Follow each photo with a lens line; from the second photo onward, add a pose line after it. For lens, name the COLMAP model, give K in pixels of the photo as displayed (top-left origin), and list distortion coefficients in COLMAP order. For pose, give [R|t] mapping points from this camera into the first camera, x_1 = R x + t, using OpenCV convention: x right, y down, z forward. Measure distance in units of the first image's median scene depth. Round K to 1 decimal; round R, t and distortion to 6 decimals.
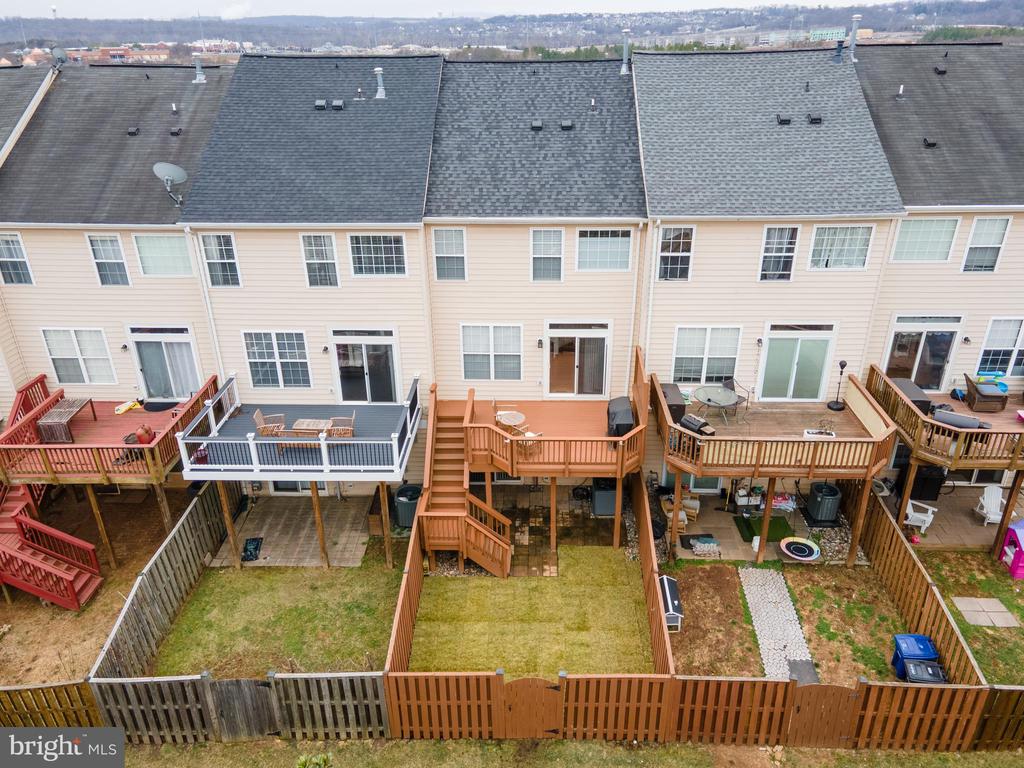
lens RADIAL K [[734.3, 0, 518.6], [0, 734.3, 381.2], [0, 0, 1]] dist [0.032250, 0.004684]
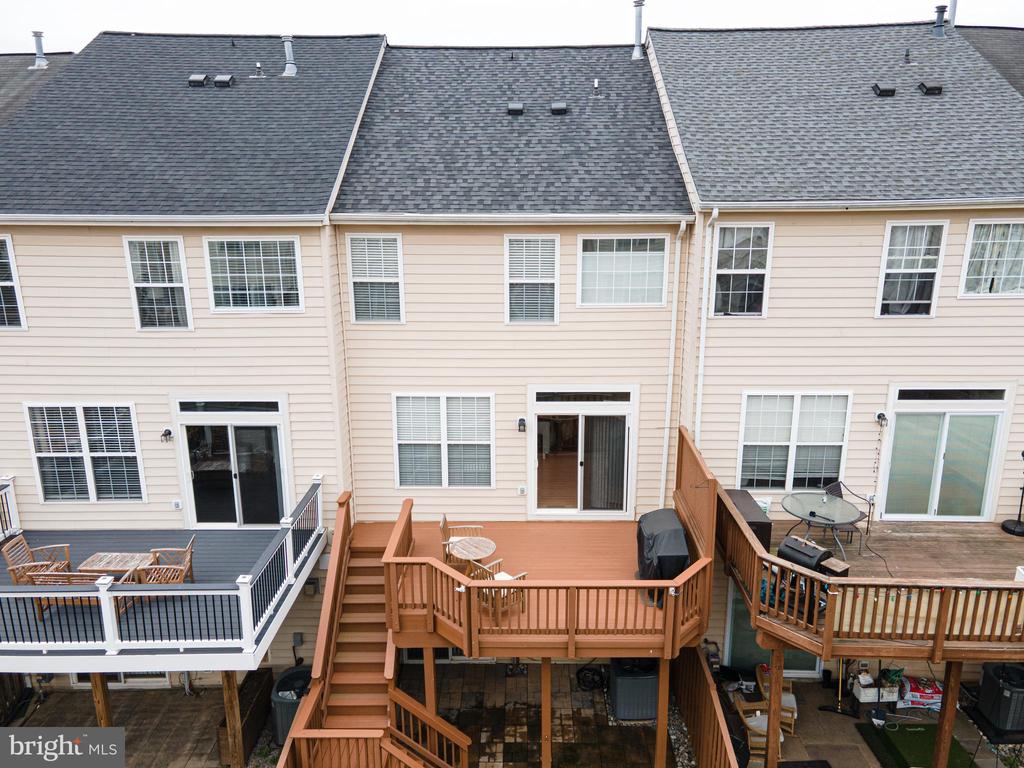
lens RADIAL K [[734.3, 0, 518.6], [0, 734.3, 381.2], [0, 0, 1]] dist [0.032250, 0.004684]
pose [[0.999782, 0.000473, 0.020880, 0.014380], [0.003612, 0.980758, -0.195193, 0.034399], [-0.020570, 0.195226, 0.980543, 0.400473]]
